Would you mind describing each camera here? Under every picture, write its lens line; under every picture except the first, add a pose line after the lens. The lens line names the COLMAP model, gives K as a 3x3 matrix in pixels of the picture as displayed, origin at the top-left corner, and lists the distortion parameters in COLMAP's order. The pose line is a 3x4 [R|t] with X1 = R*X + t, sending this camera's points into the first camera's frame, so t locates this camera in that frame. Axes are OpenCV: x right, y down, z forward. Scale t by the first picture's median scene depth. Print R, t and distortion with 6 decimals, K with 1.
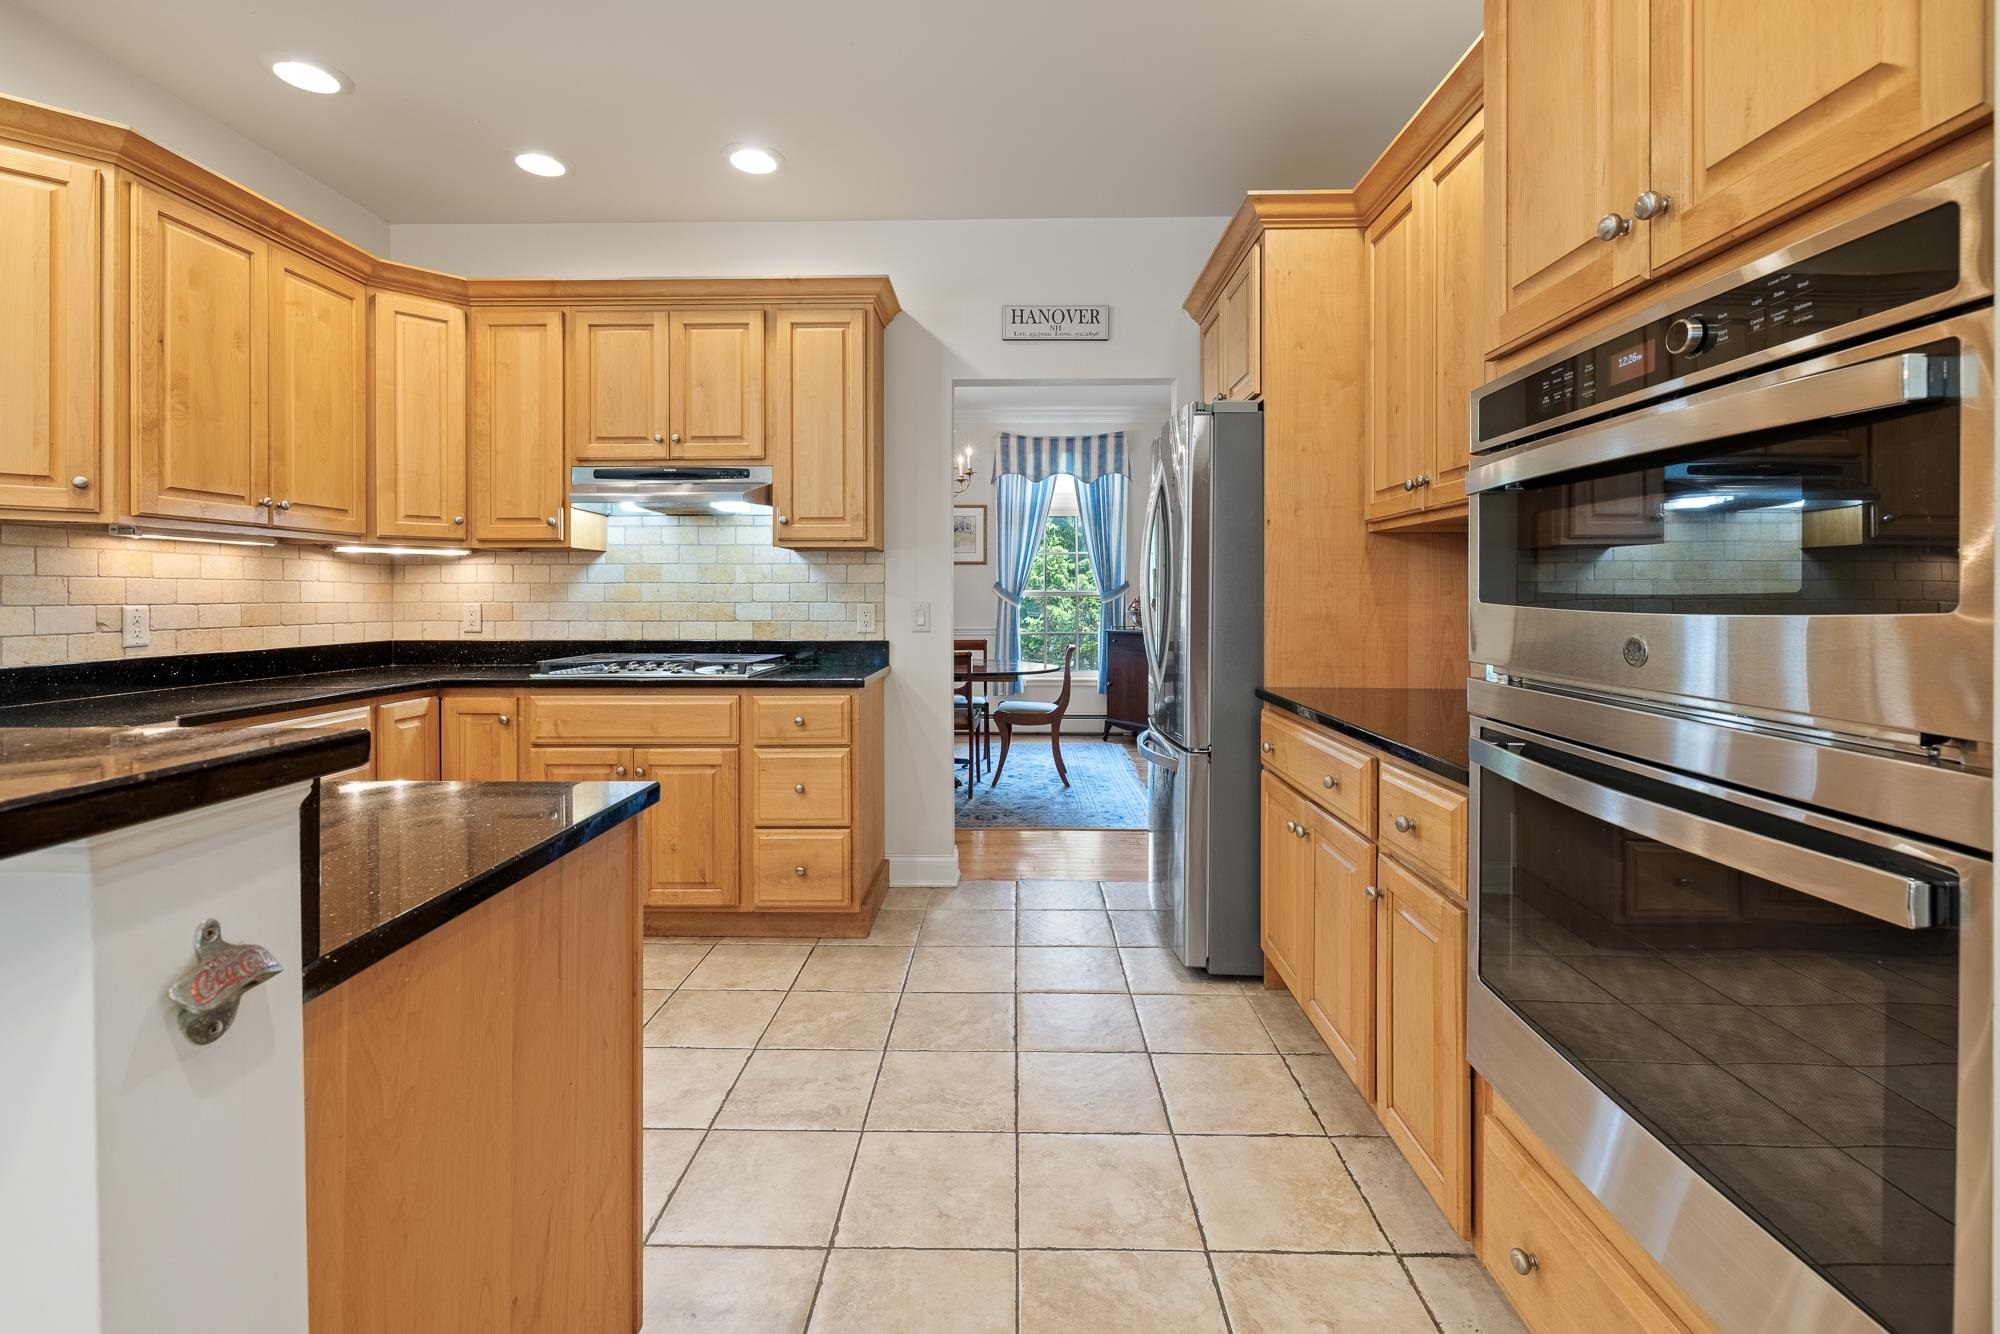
lens RADIAL K [[860.0, 0, 992.5], [0, 860.0, 598.1], [0, 0, 1]] dist [-0.001845, -0.000580]
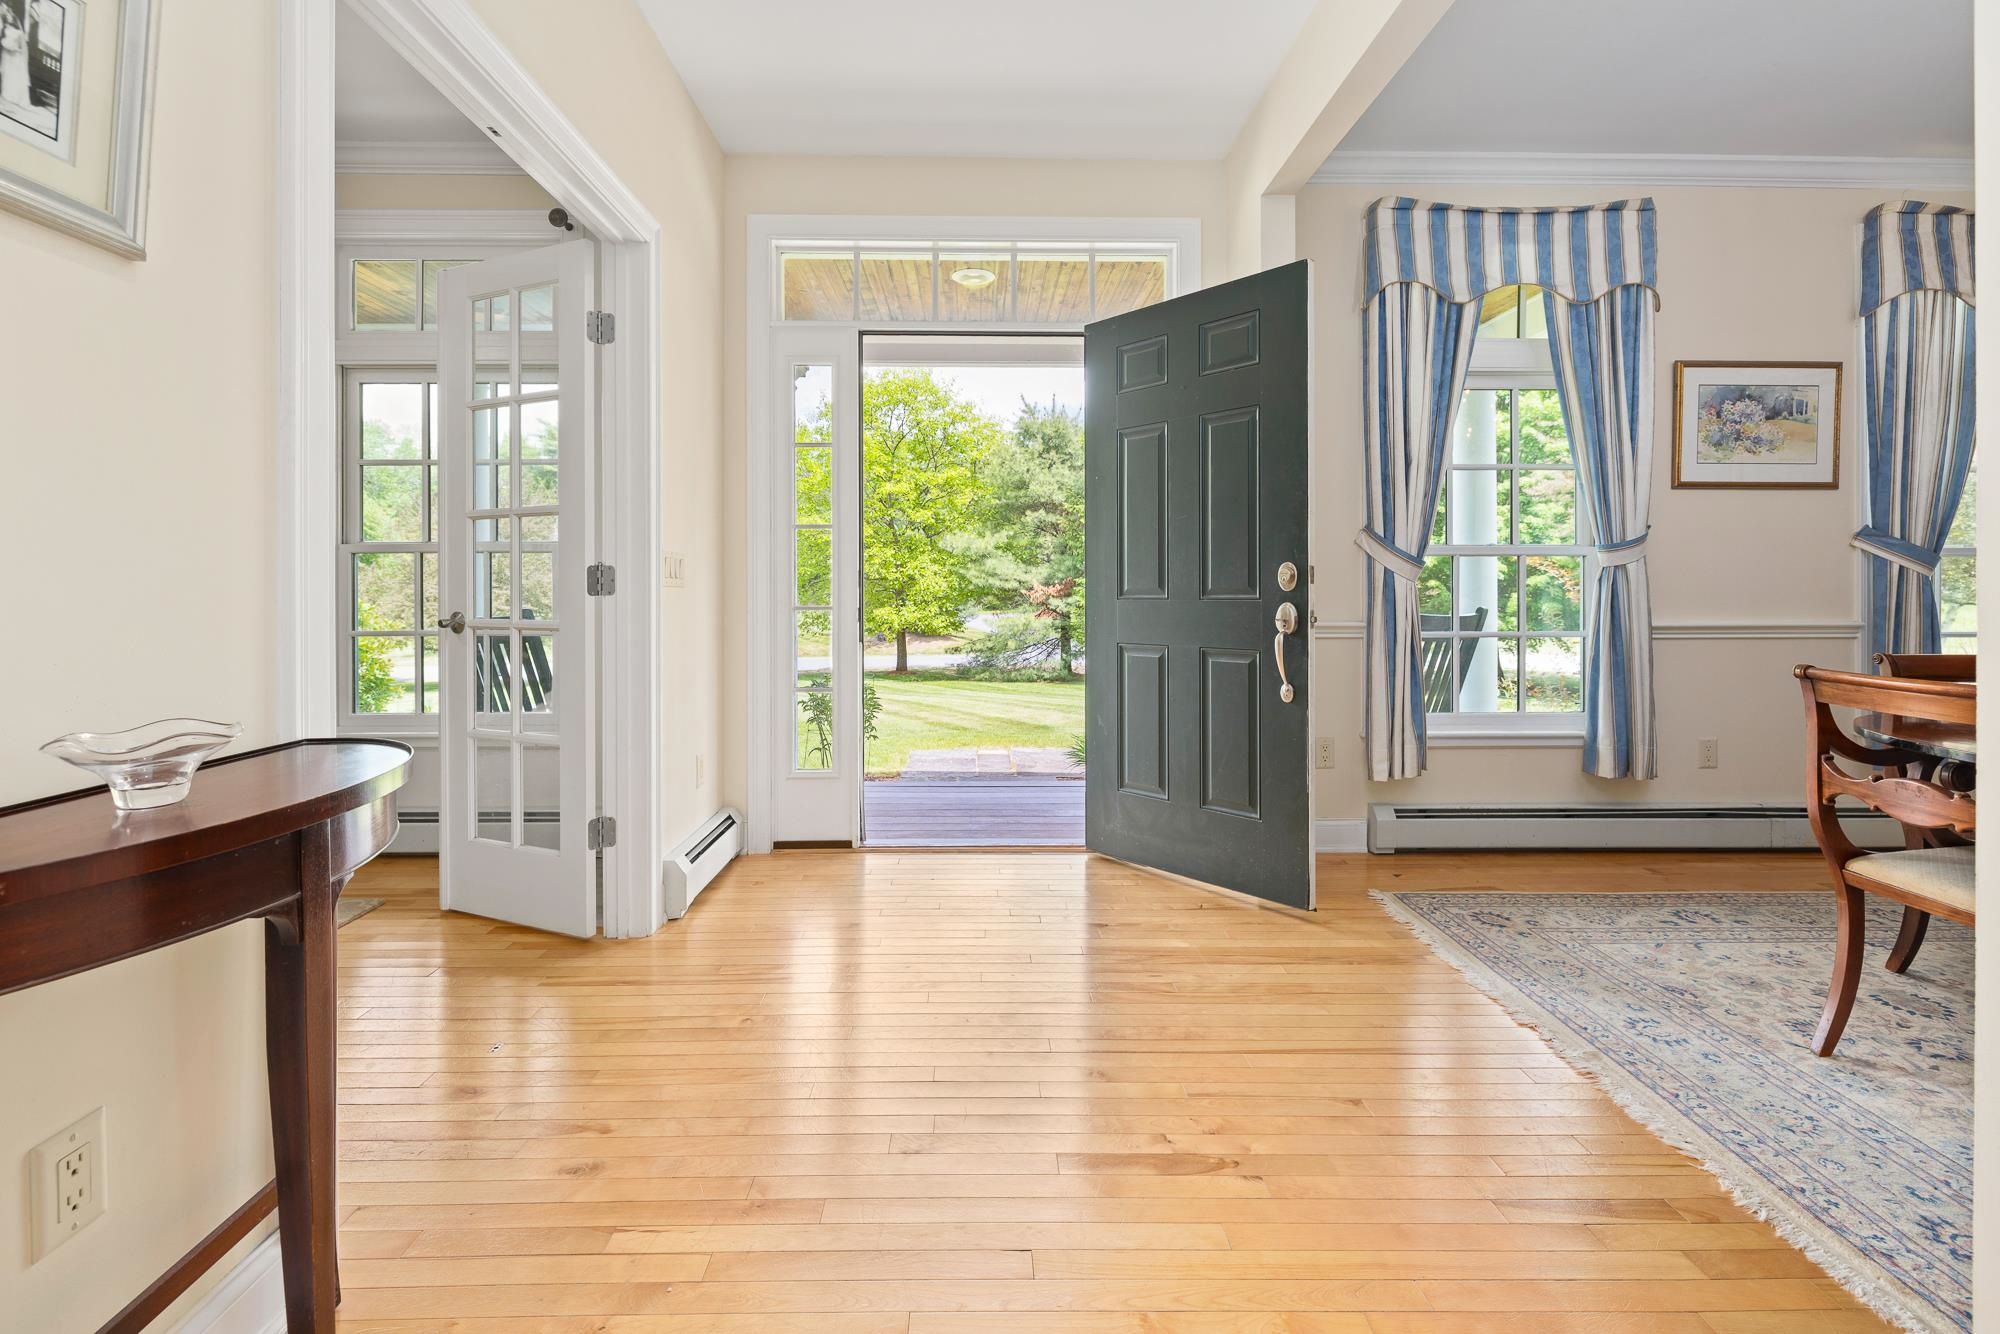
lens RADIAL K [[860.0, 0, 980.0], [0, 860.0, 612.3], [0, 0, 1]] dist [-0.001845, -0.000580]
pose [[0.999635, 0.005839, 0.026390, -1.247865], [-0.006430, 0.999729, 0.022357, 0.054091], [-0.026253, -0.022518, 0.999402, 1.352038]]
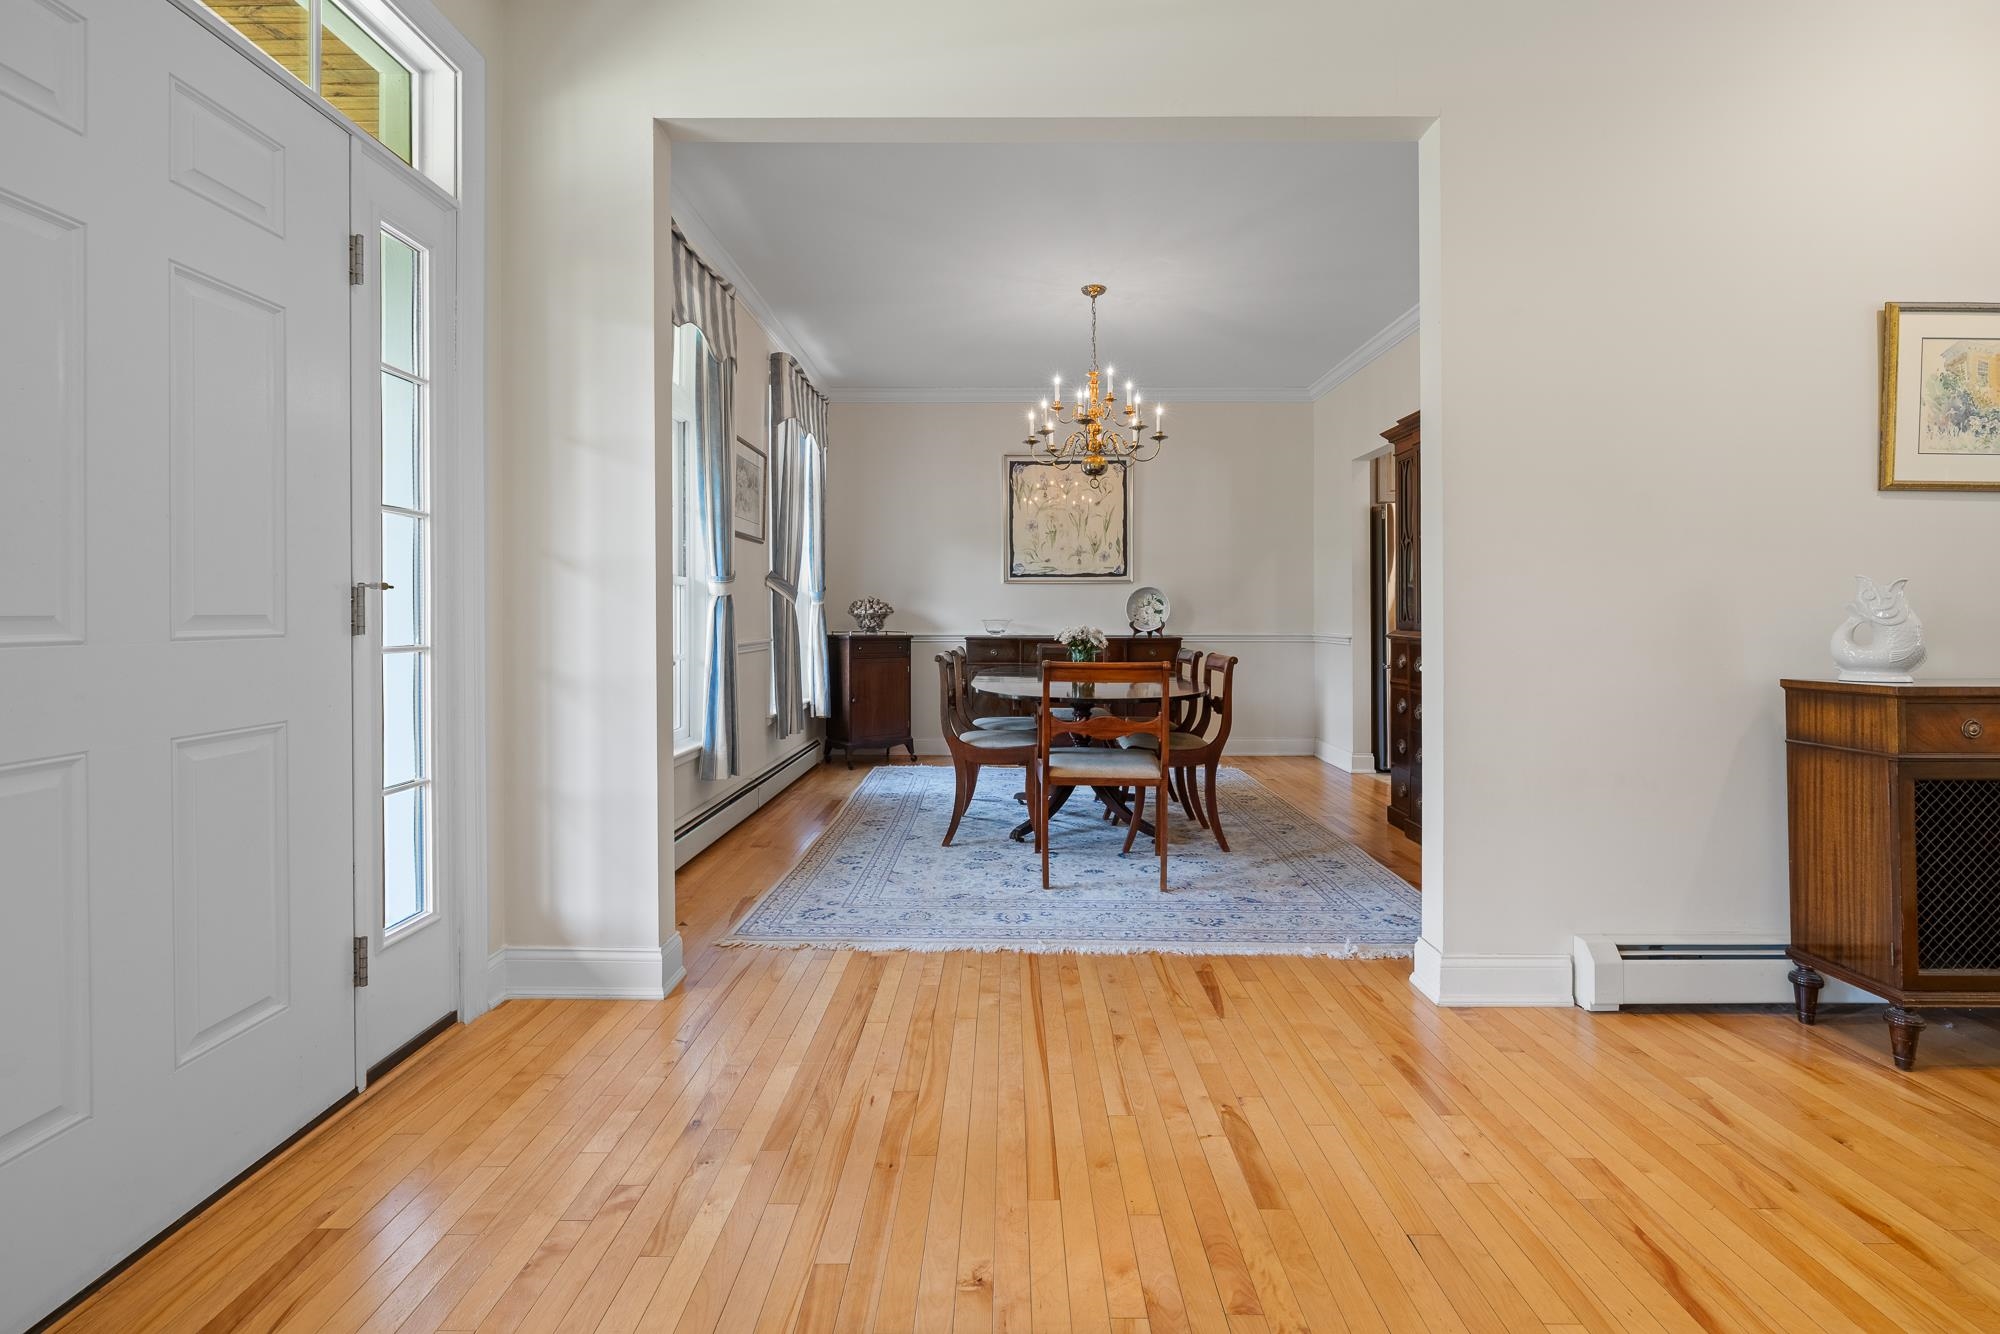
lens RADIAL K [[860.0, 0, 1000.0], [0, 860.0, 620.2], [0, 0, 1]] dist [-0.001845, -0.000580]
pose [[-0.009409, -0.003907, 0.999948, -1.722775], [0.003991, 0.999984, 0.003944, 0.046352], [-0.999948, 0.004027, -0.009394, 2.076401]]
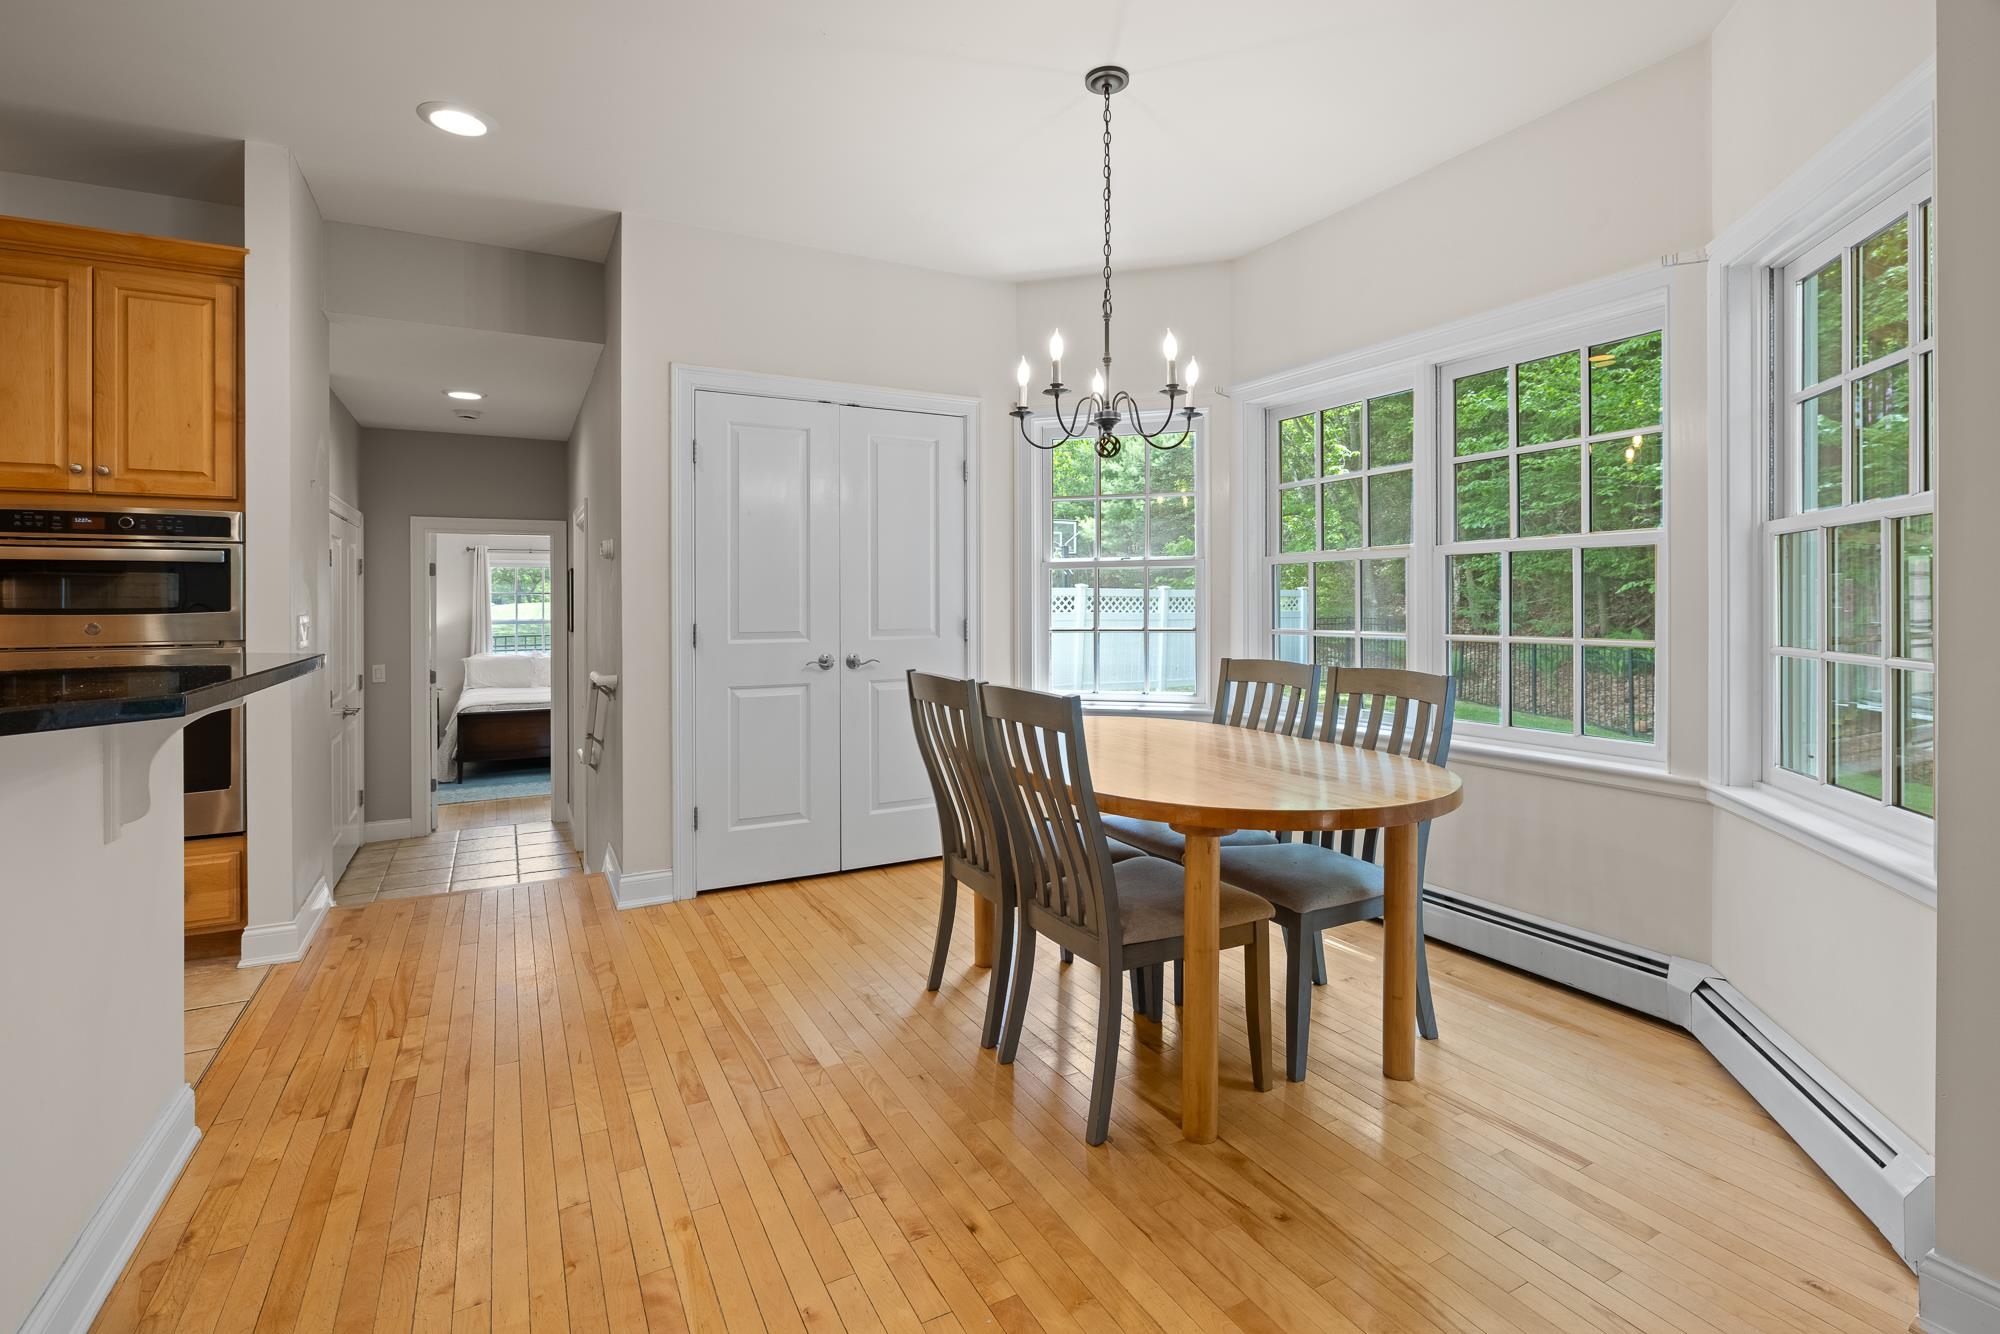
lens RADIAL K [[924.4, 0, 988.2], [0, 924.4, 599.9], [0, 0, 1]] dist [-0.005830, -0.000228]
pose [[-0.490525, 0.007628, 0.871394, -1.084581], [0.012799, 0.999917, -0.001548, 0.004344], [-0.871333, 0.010394, -0.490582, -0.019364]]
